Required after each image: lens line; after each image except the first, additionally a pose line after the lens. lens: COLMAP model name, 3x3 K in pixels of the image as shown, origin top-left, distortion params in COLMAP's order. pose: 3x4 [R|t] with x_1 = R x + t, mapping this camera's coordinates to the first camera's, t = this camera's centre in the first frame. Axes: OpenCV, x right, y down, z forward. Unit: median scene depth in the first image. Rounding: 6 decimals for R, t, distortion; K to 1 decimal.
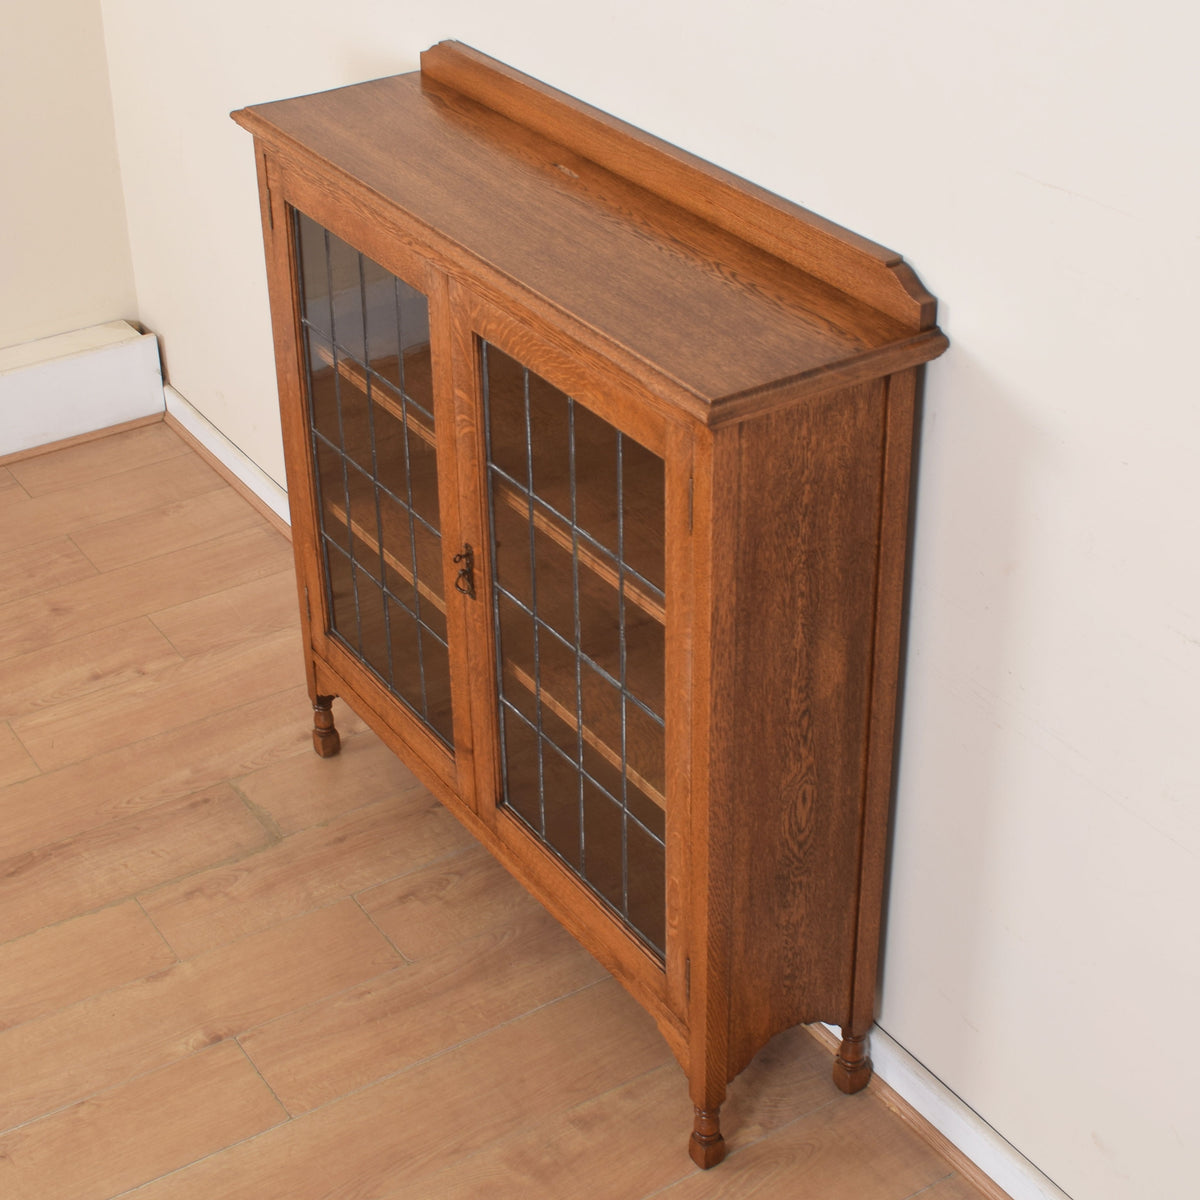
lens RADIAL K [[2131.8, 0, 577.0], [0, 2131.8, 518.0], [0, 0, 1]] dist [-0.070421, -0.183151]
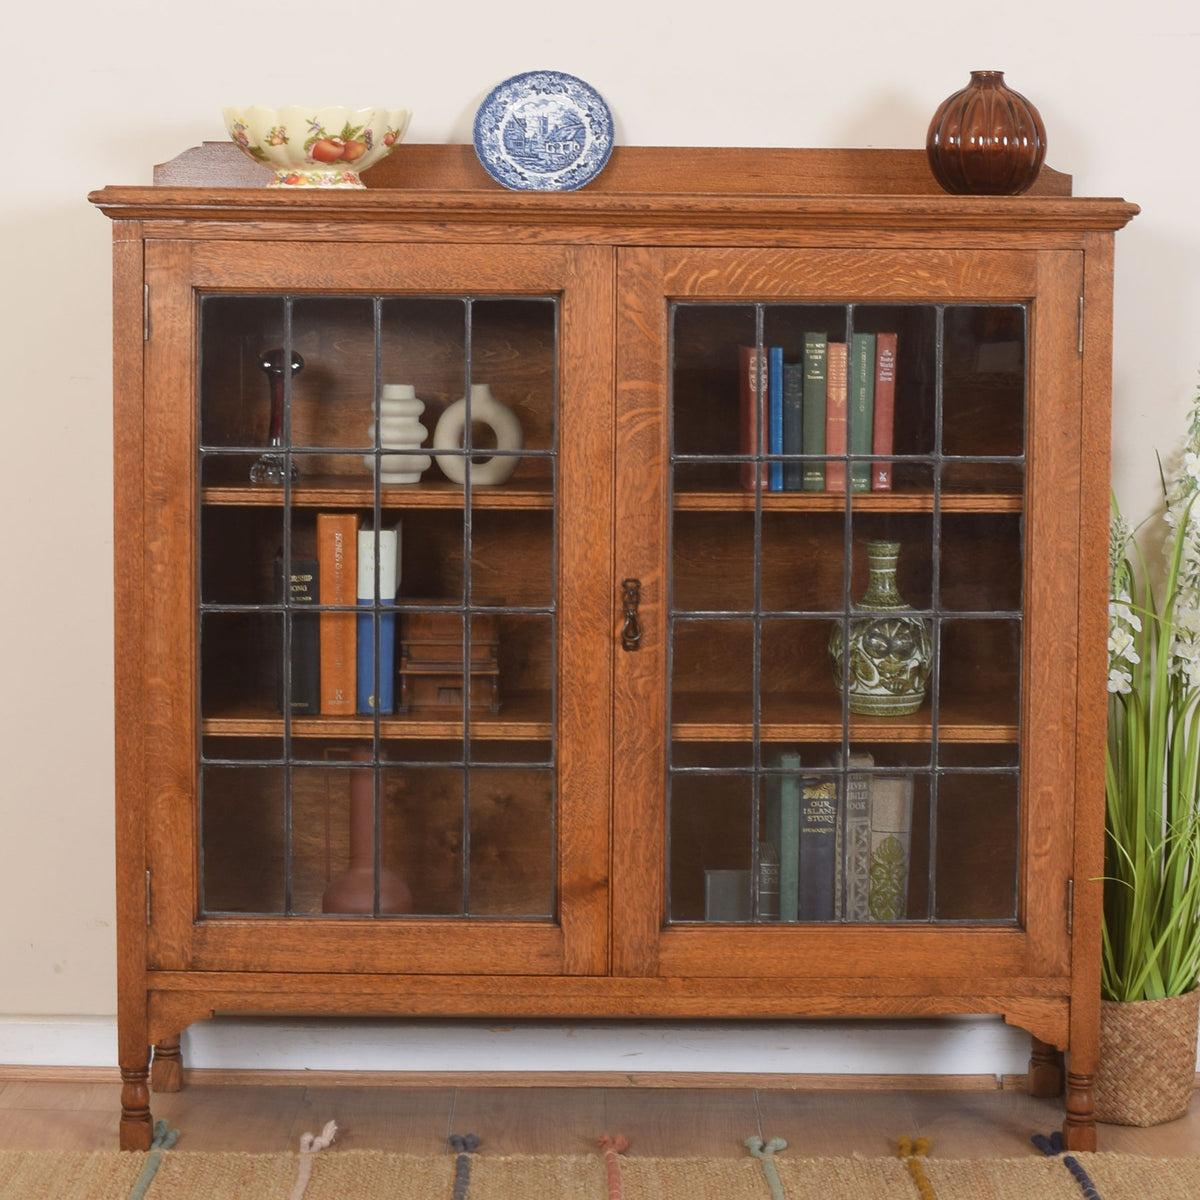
lens RADIAL K [[2706.9, 0, 596.1], [0, 2706.9, 383.9], [0, 0, 1]] dist [-0.093253, 0.029299]
pose [[0.528254, -0.015263, 0.848949, -1.071363], [0.399039, 0.887006, -0.232352, 0.207708], [-0.749477, 0.461505, 0.474655, 0.495748]]
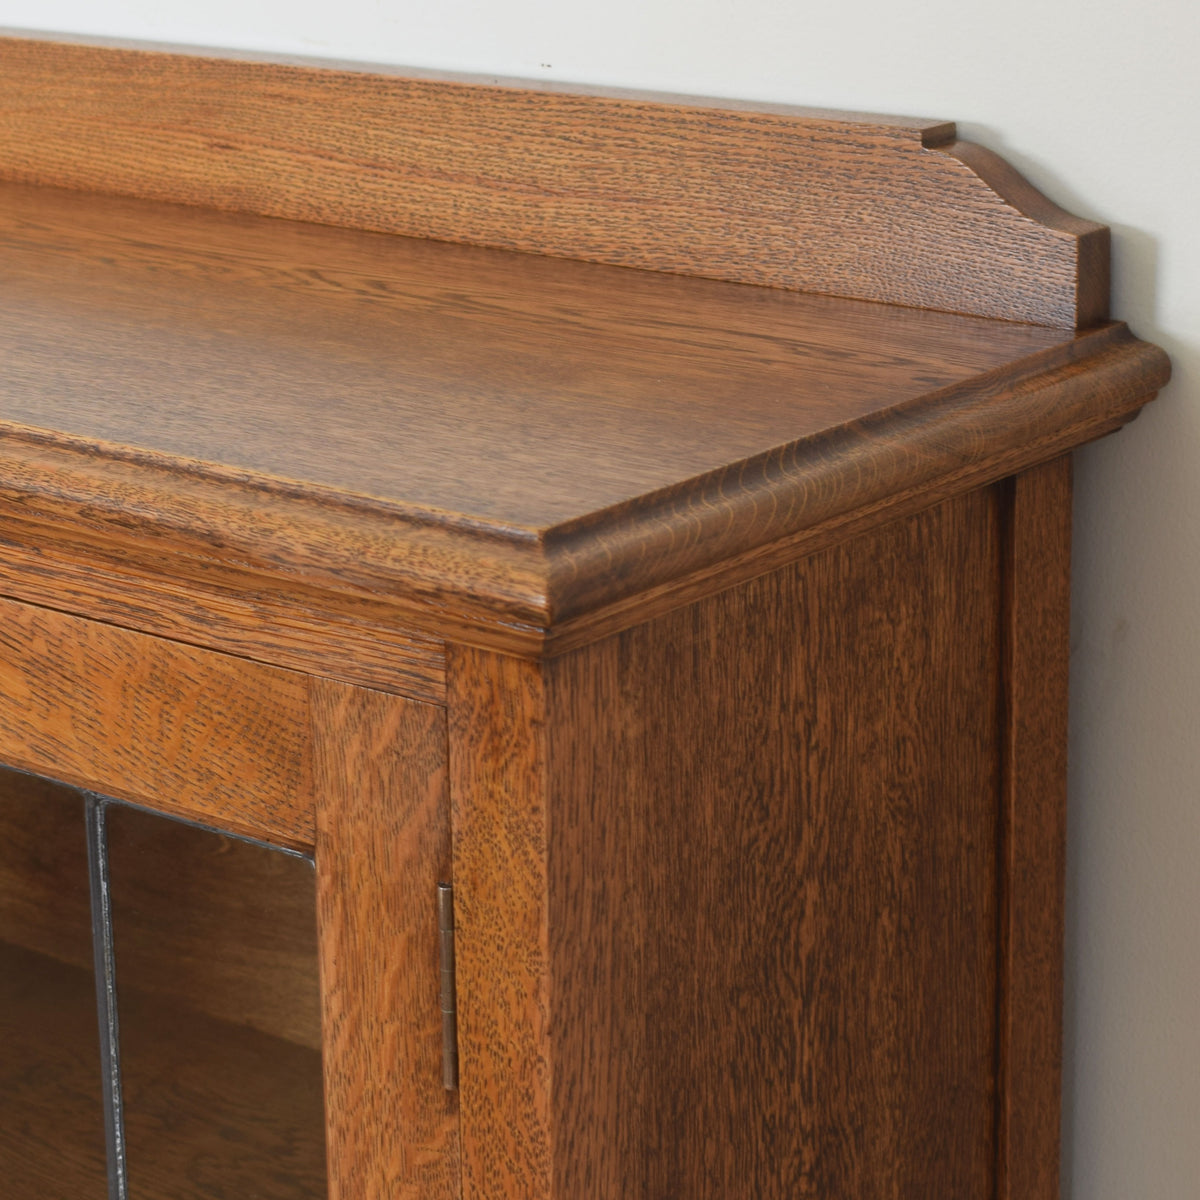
lens RADIAL K [[3344.7, 0, 559.6], [0, 3344.7, 472.6], [0, 0, 1]] dist [-0.009464, -0.067839]
pose [[0.949886, -0.078018, 0.302705, -0.047954], [0.153280, 0.960197, -0.233511, 0.027599], [-0.272438, 0.268207, 0.924036, 0.527415]]
